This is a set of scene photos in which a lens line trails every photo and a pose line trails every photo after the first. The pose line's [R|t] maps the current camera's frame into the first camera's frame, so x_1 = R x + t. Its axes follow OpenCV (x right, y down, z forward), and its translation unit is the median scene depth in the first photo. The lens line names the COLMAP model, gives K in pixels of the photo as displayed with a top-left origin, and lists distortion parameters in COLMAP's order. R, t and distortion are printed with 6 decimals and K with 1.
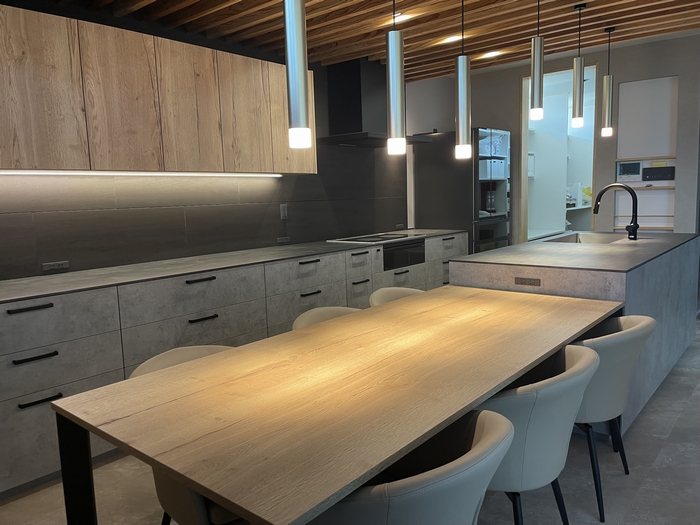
lens RADIAL K [[530.3, 0, 350.0], [0, 530.3, 262.5], [0, 0, 1]] dist [0.059824, -0.093285]
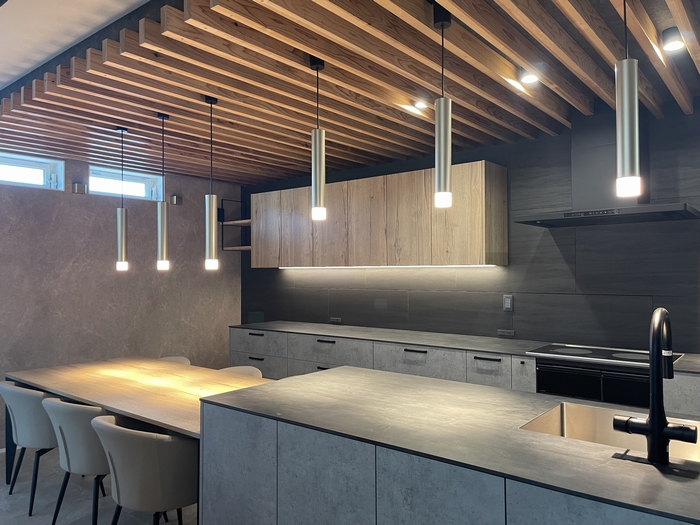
lens RADIAL K [[530.3, 0, 350.0], [0, 530.3, 262.5], [0, 0, 1]] dist [0.059824, -0.093285]
pose [[0.017809, 0.016813, -0.999700, 1.051753], [-0.122754, 0.992331, 0.014502, -0.188979], [0.992277, 0.122459, 0.019736, 0.900290]]
